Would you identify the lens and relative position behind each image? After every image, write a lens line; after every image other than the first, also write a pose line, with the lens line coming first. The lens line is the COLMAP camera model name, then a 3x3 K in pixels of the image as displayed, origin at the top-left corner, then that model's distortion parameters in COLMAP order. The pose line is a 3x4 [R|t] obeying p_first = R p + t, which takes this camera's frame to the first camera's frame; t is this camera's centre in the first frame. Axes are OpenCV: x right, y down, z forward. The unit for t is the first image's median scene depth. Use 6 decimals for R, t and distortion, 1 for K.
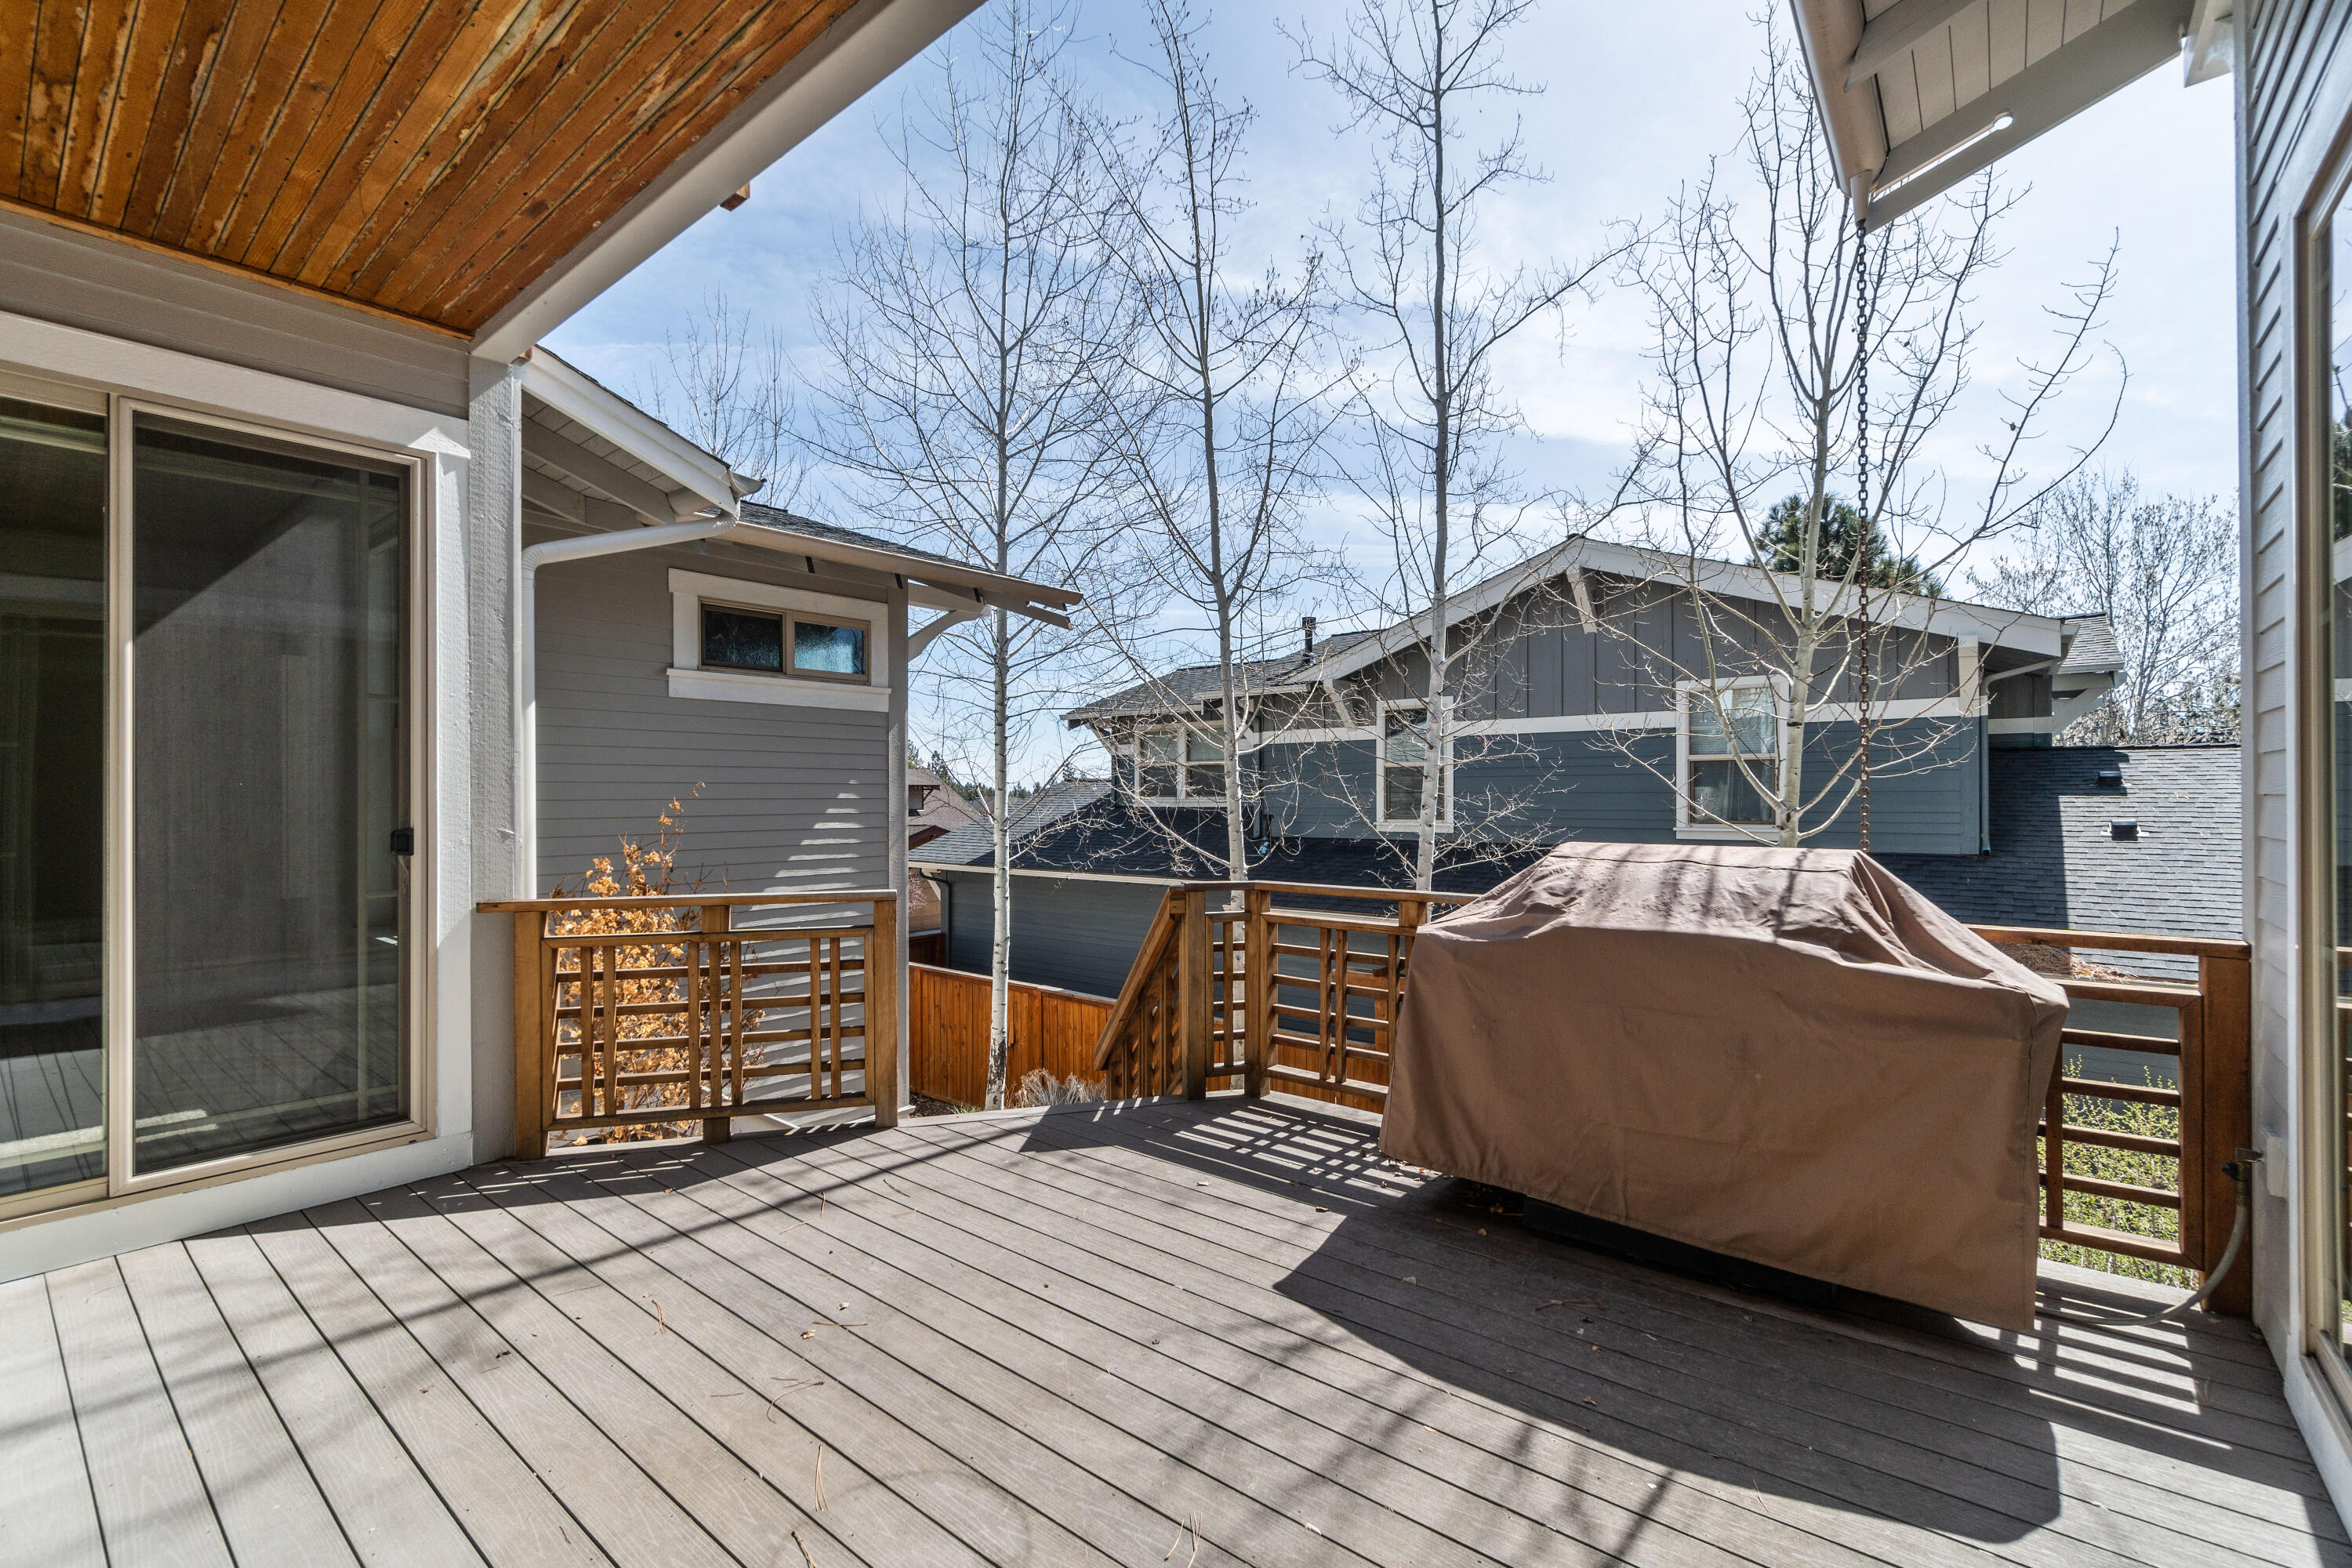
lens RADIAL K [[1022.1, 0, 1181.8], [0, 1022.1, 795.0], [0, 0, 1]] dist [-0.003006, 0.000676]
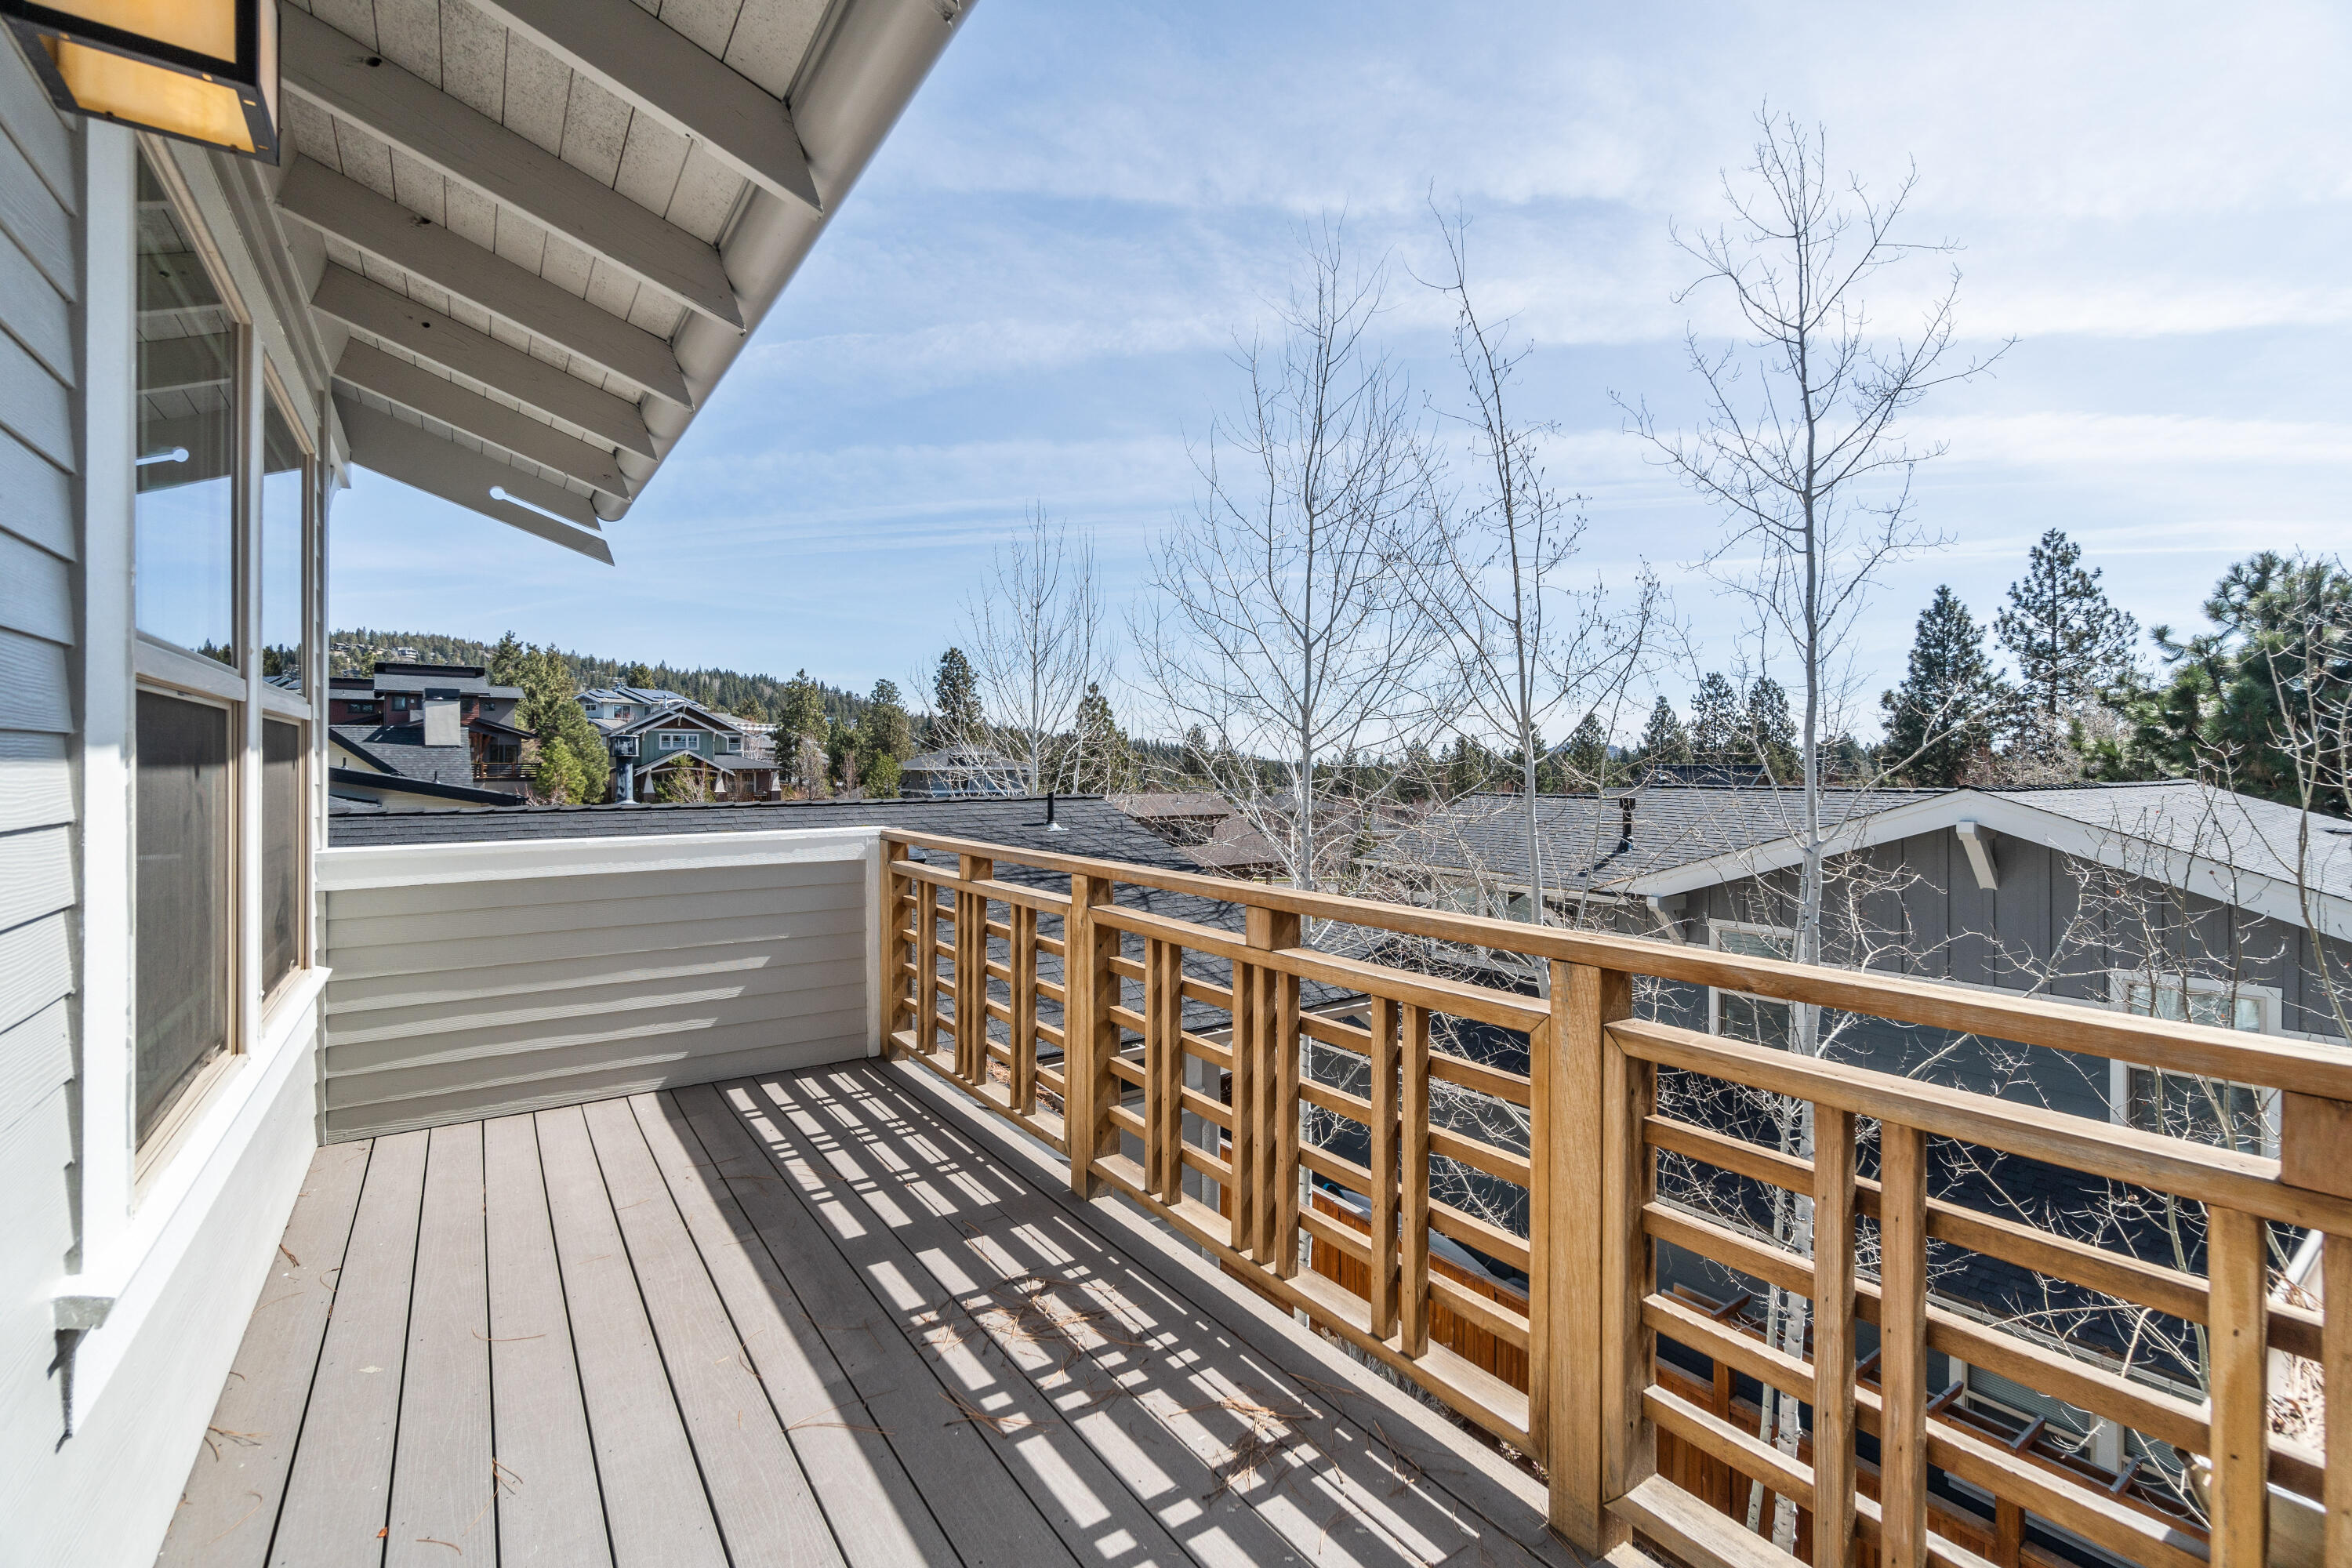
lens RADIAL K [[1022.1, 0, 1194.2], [0, 1022.1, 775.3], [0, 0, 1]] dist [-0.003006, 0.000676]
pose [[0.965680, 0.001668, -0.259729, -0.022578], [-0.001014, 0.999996, 0.002652, -0.308191], [0.259732, -0.002298, 0.965678, 0.006874]]
